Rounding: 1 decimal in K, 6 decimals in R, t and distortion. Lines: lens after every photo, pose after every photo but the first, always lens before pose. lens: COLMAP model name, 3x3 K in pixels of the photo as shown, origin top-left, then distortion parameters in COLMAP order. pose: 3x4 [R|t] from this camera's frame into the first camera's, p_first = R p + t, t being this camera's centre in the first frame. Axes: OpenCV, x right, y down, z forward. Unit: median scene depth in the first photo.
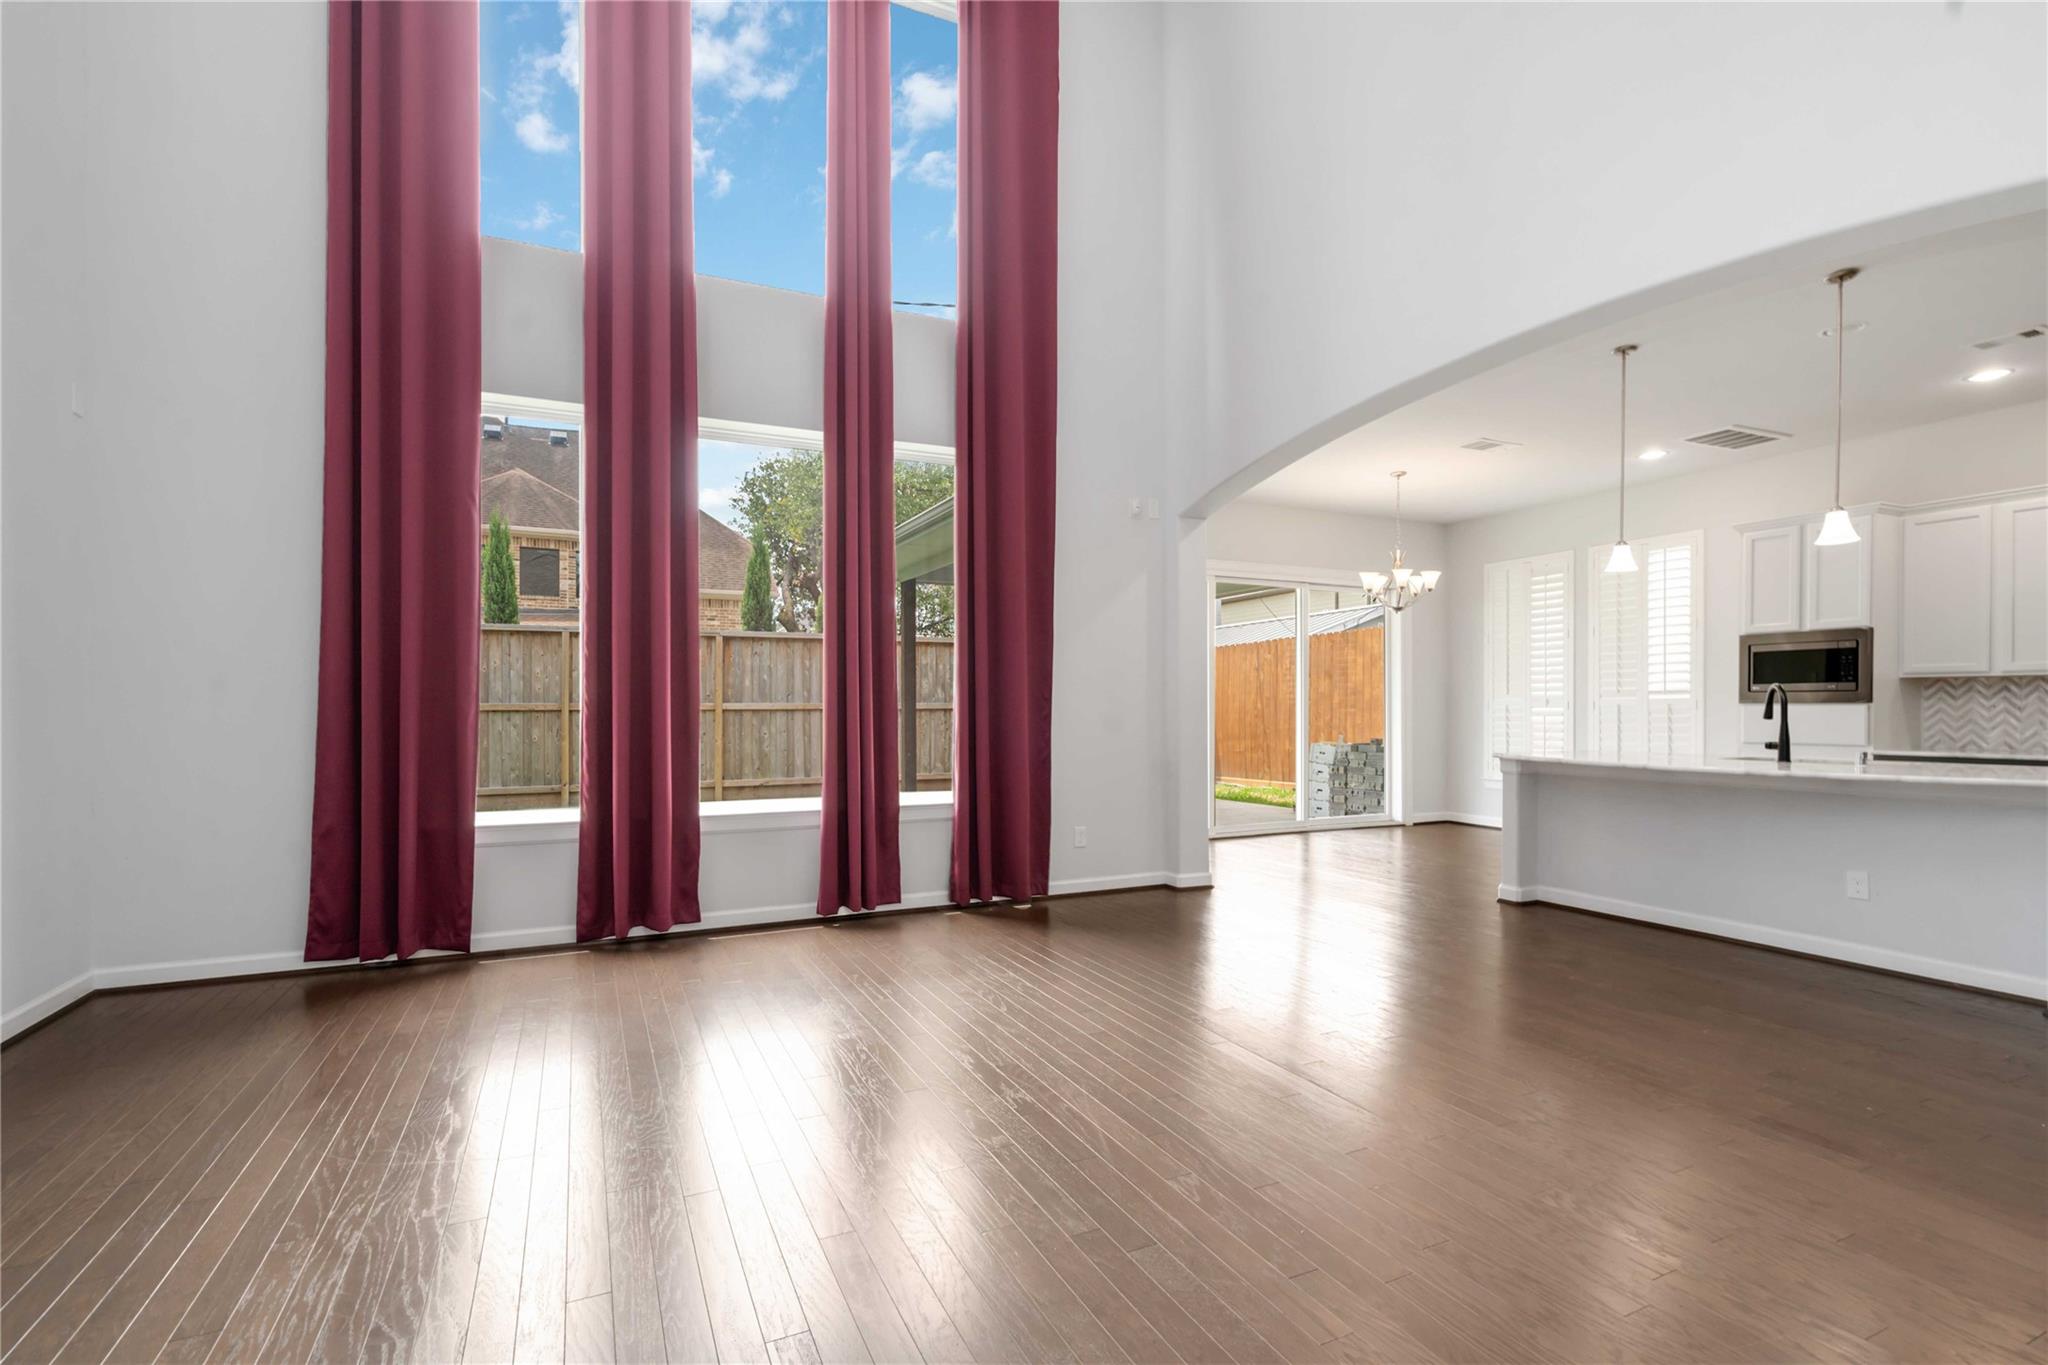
lens RADIAL K [[946.2, 0, 1010.3], [0, 946.2, 713.2], [0, 0, 1]] dist [0.000884, 0.000150]
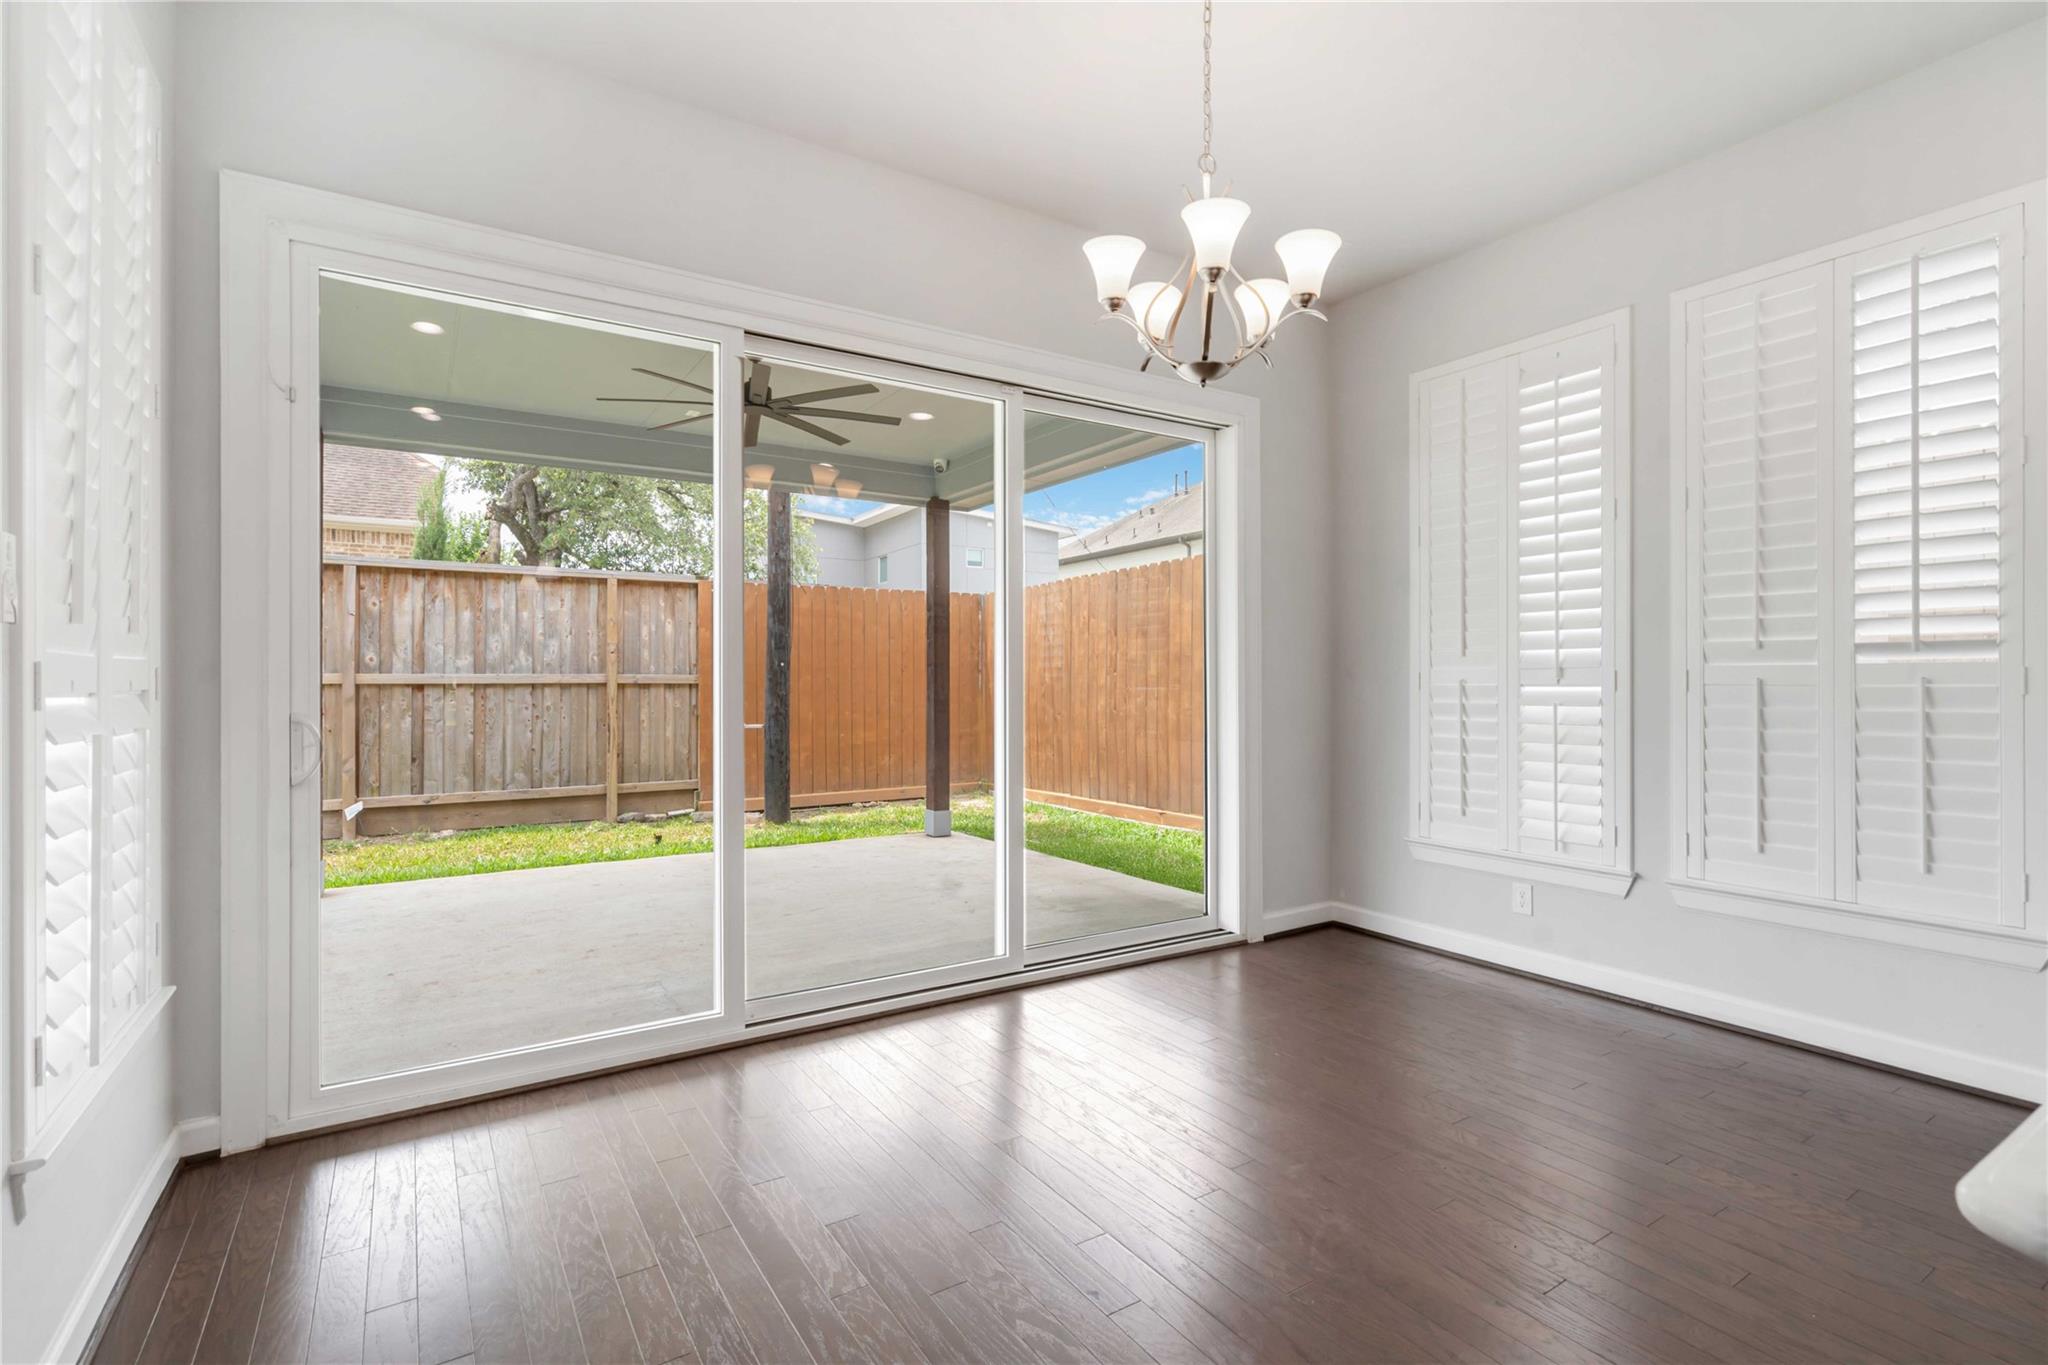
lens RADIAL K [[953.2, 0, 1024.0], [0, 953.2, 682.5], [0, 0, 1]] dist [-0.000183, 0.000088]
pose [[0.988670, 0.001558, 0.150095, 0.166776], [-0.000871, 0.999989, -0.004642, -0.003427], [-0.150101, 0.004459, 0.988661, 0.387131]]
